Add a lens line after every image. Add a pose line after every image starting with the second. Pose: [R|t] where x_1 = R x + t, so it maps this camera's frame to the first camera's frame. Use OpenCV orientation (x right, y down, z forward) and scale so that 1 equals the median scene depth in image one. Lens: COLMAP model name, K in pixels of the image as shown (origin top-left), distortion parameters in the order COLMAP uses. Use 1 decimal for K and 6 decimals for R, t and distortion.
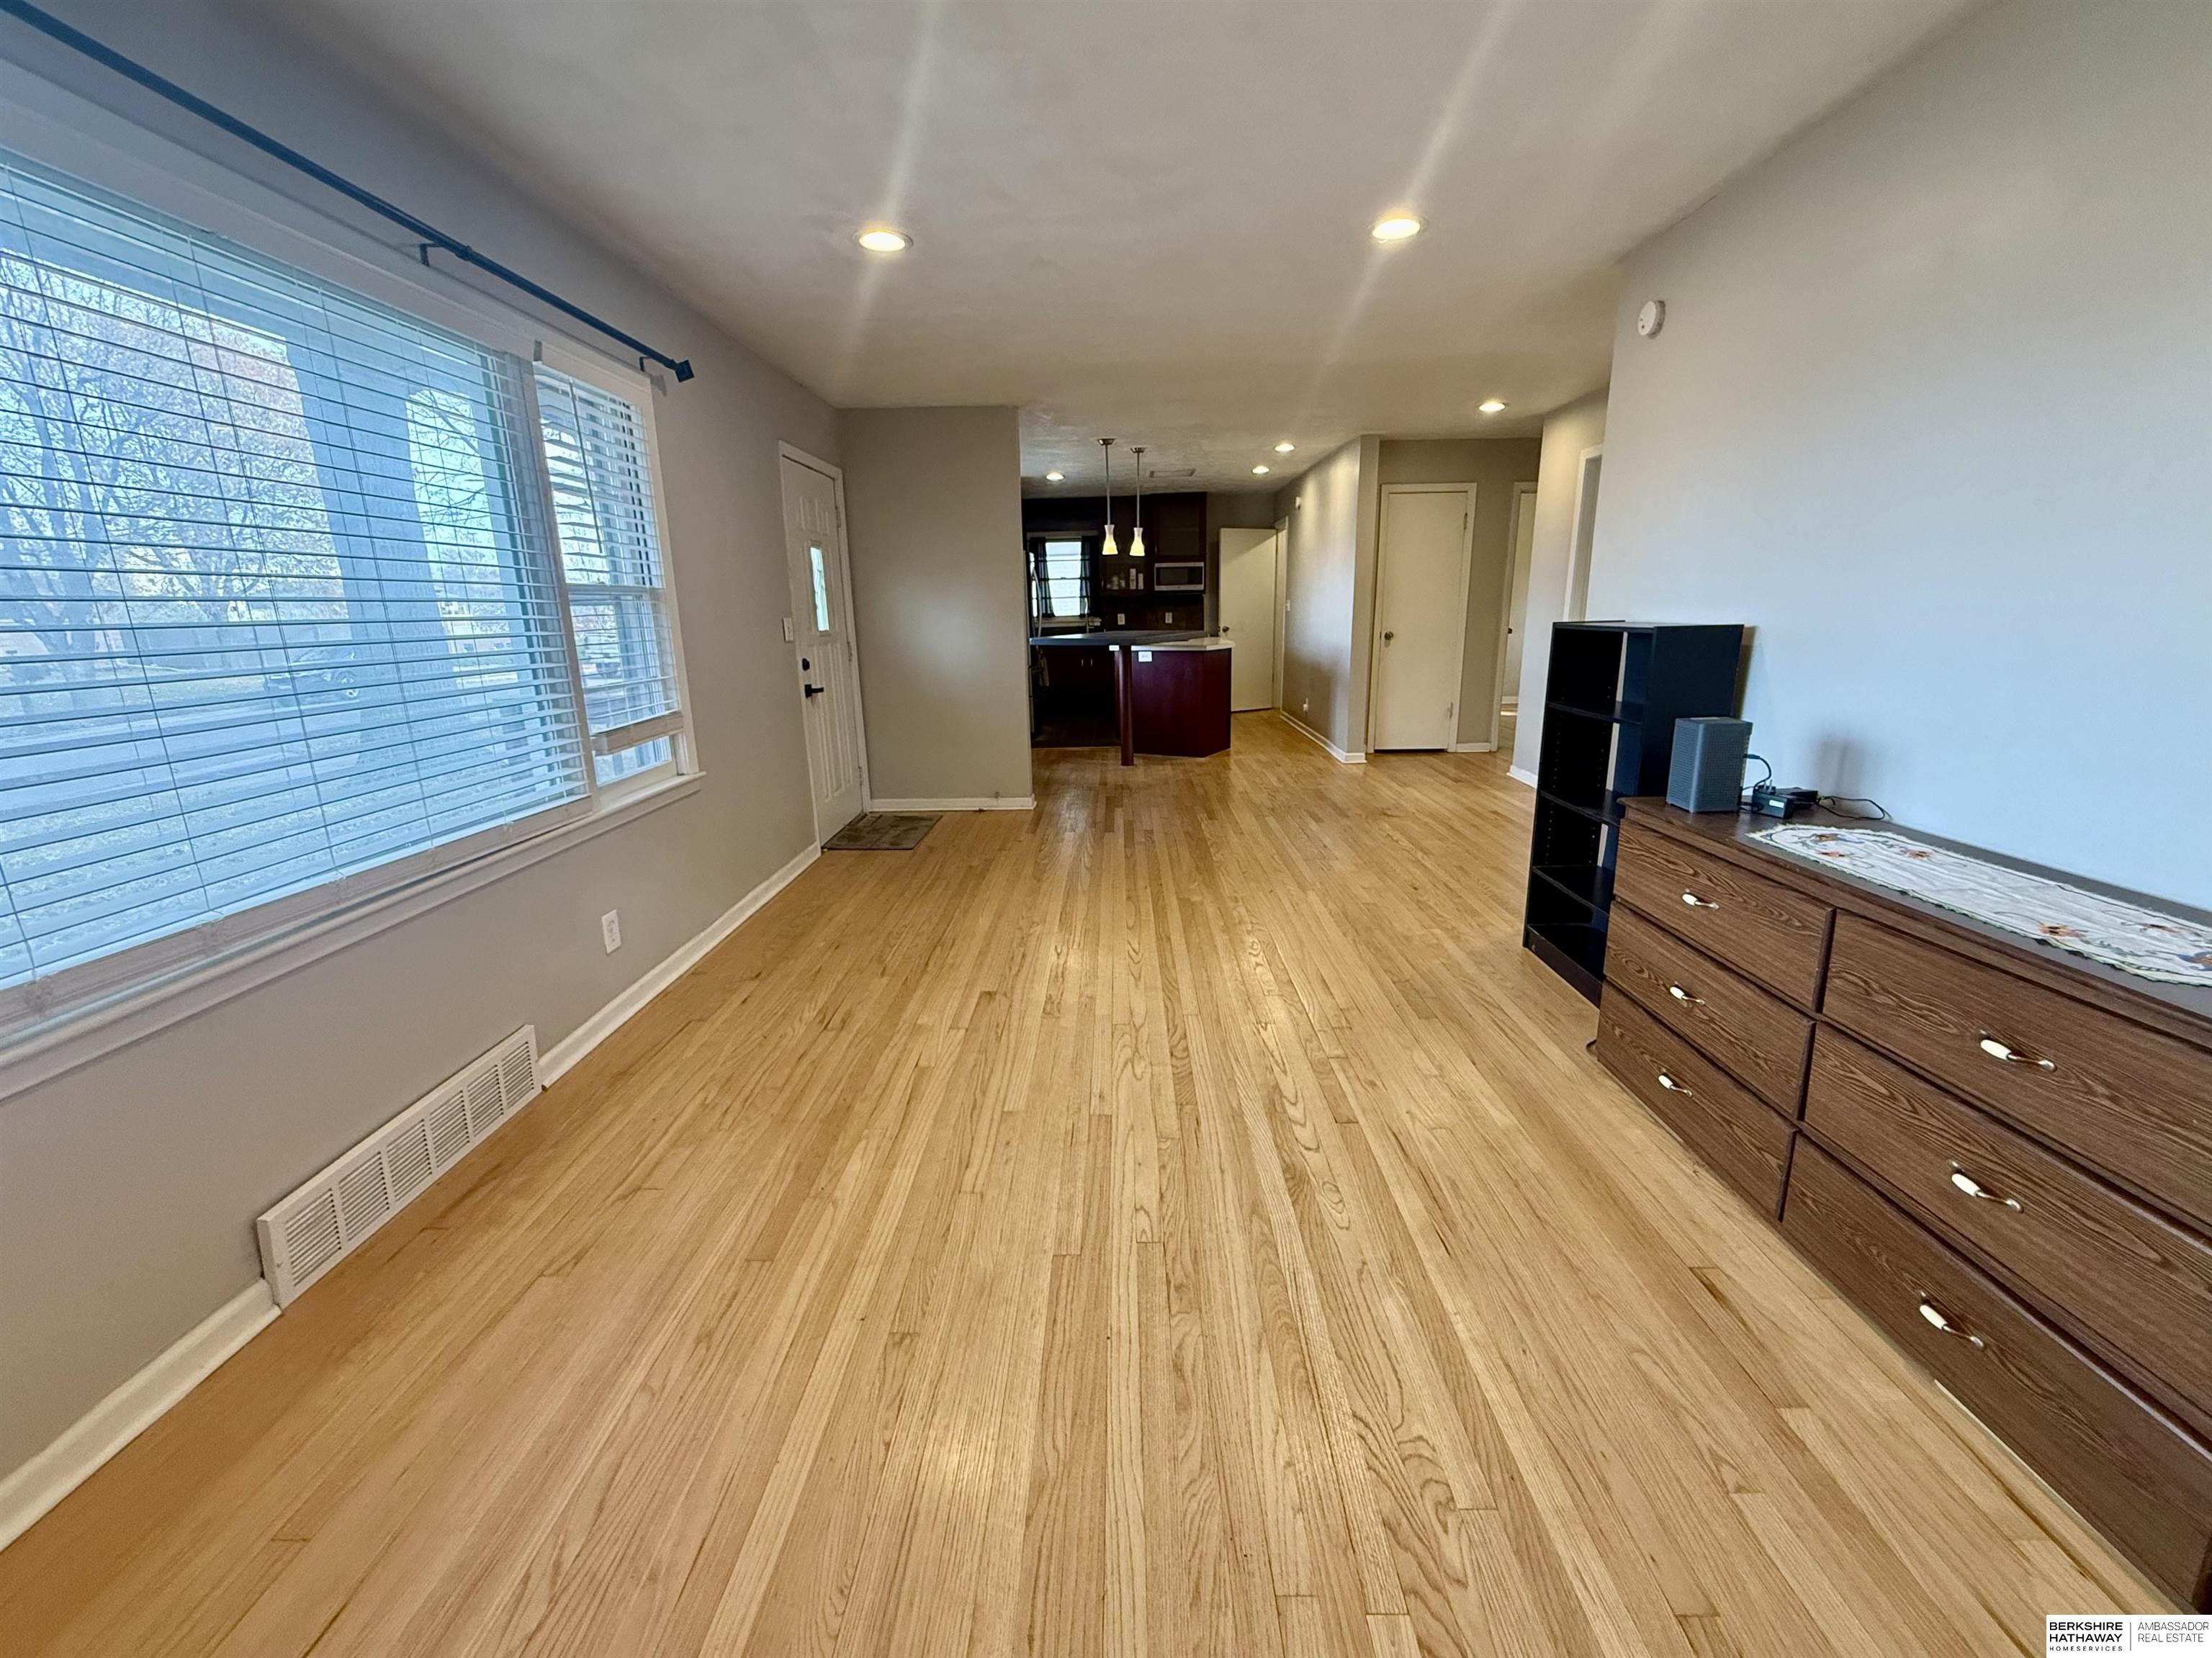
lens RADIAL K [[899.5, 0, 1102.8], [0, 899.5, 831.1], [0, 0, 1]] dist [-0.000073, -0.000268]
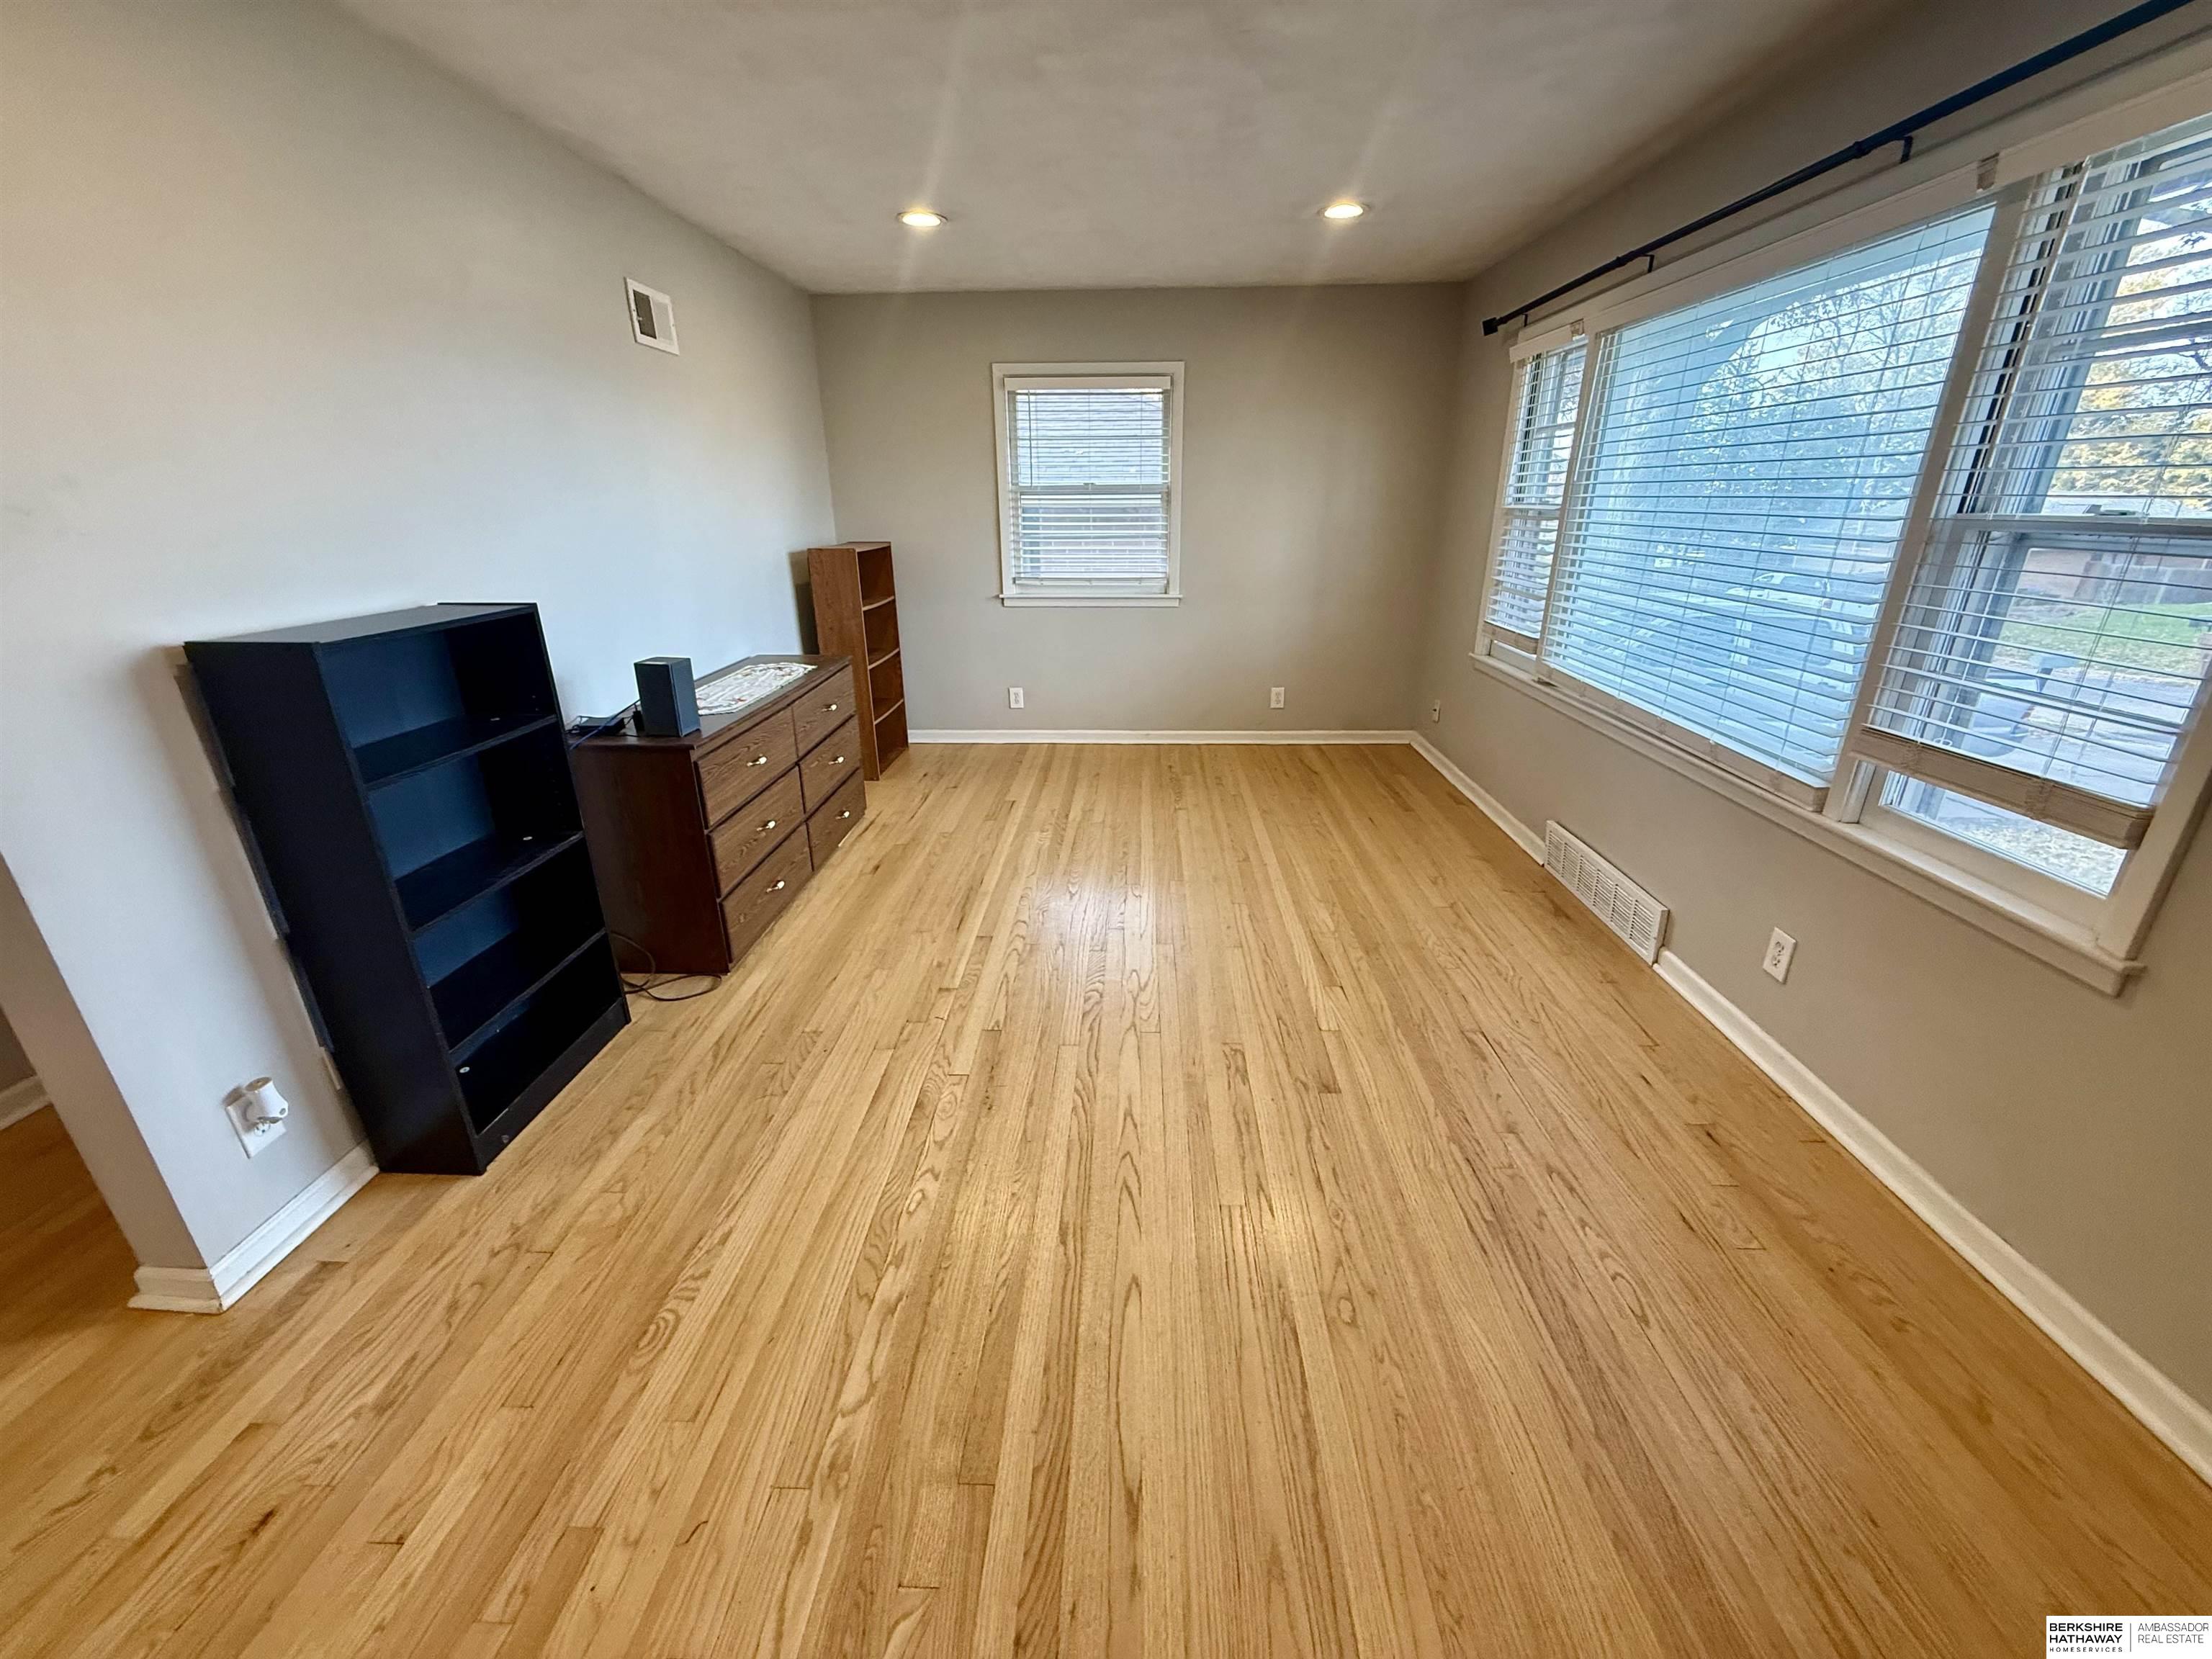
lens RADIAL K [[878.0, 0, 1102.6], [0, 878.0, 831.4], [0, 0, 1]] dist [0.000468, -0.000705]
pose [[-0.999350, 0.016997, 0.031796, 0.015093], [0.032181, 0.818163, 0.574085, -0.184648], [-0.016256, 0.574735, -0.818178, 0.647728]]
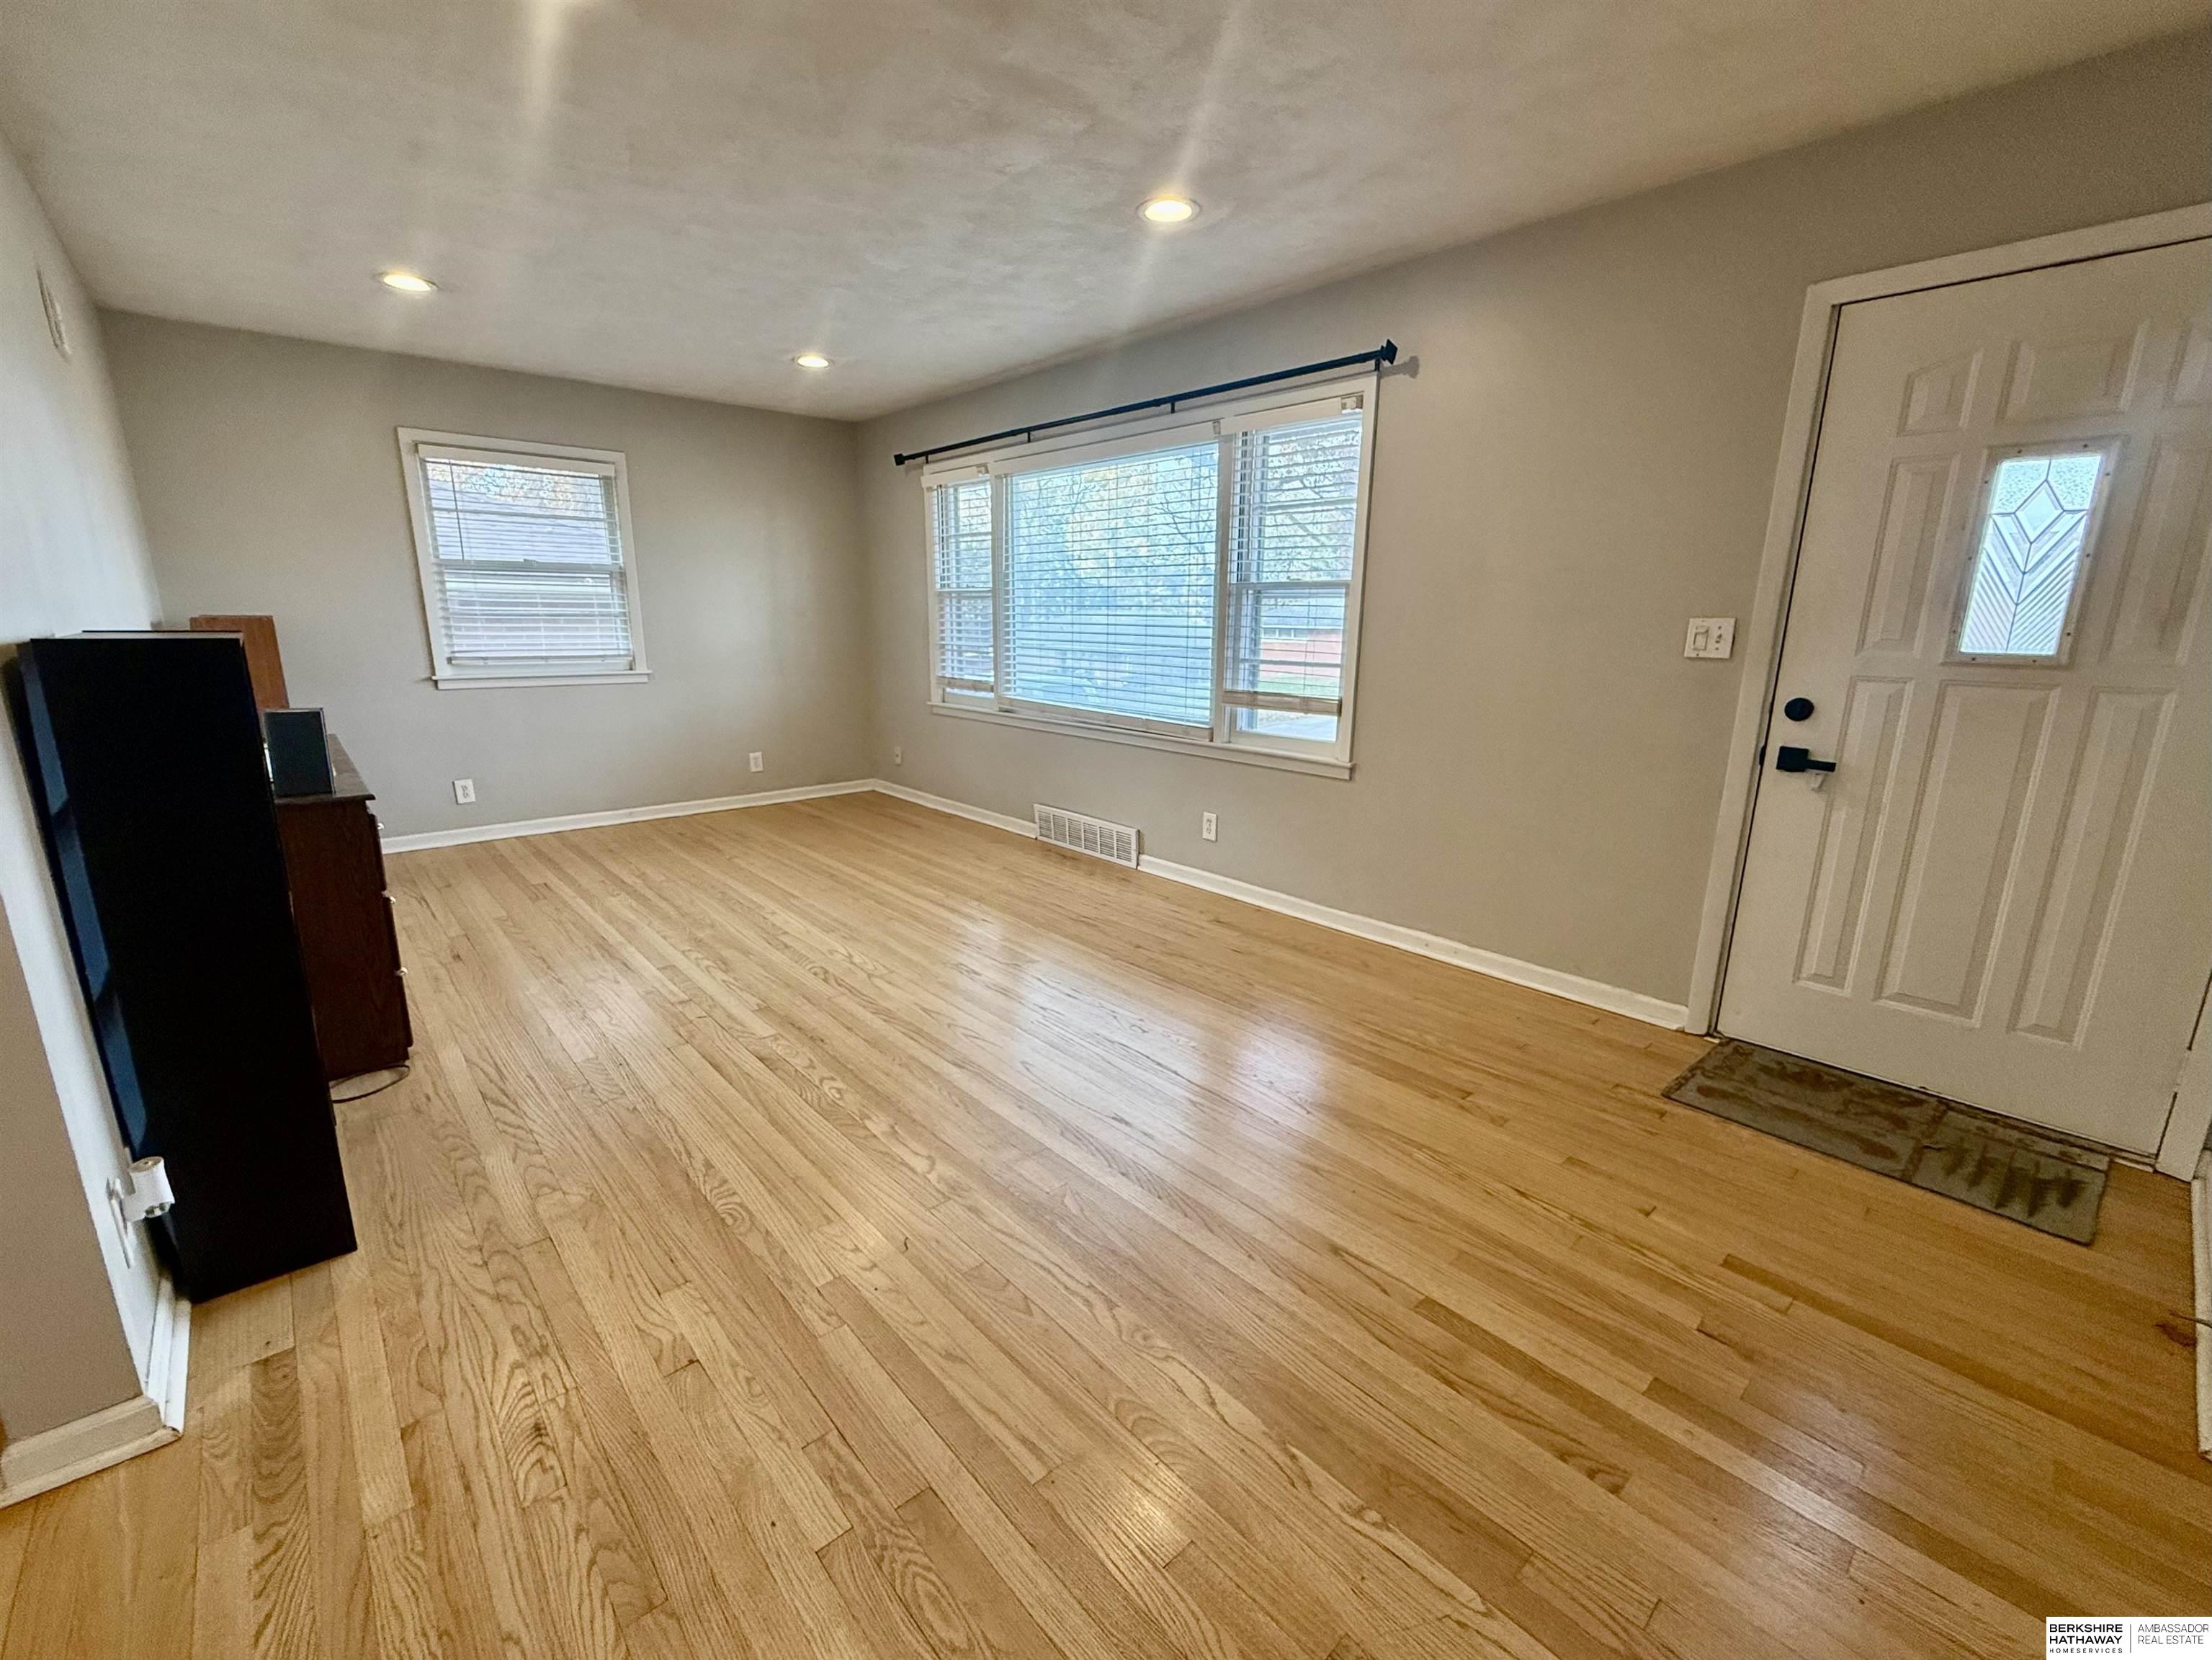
lens RADIAL K [[926.3, 0, 1103.3], [0, 926.3, 833.2], [0, 0, 1]] dist [0.002505, -0.000274]
pose [[-0.734802, 0.170359, -0.656539, 0.222644], [-0.160723, 0.896647, 0.412544, -0.186618], [0.658964, 0.408659, -0.631478, 0.740691]]
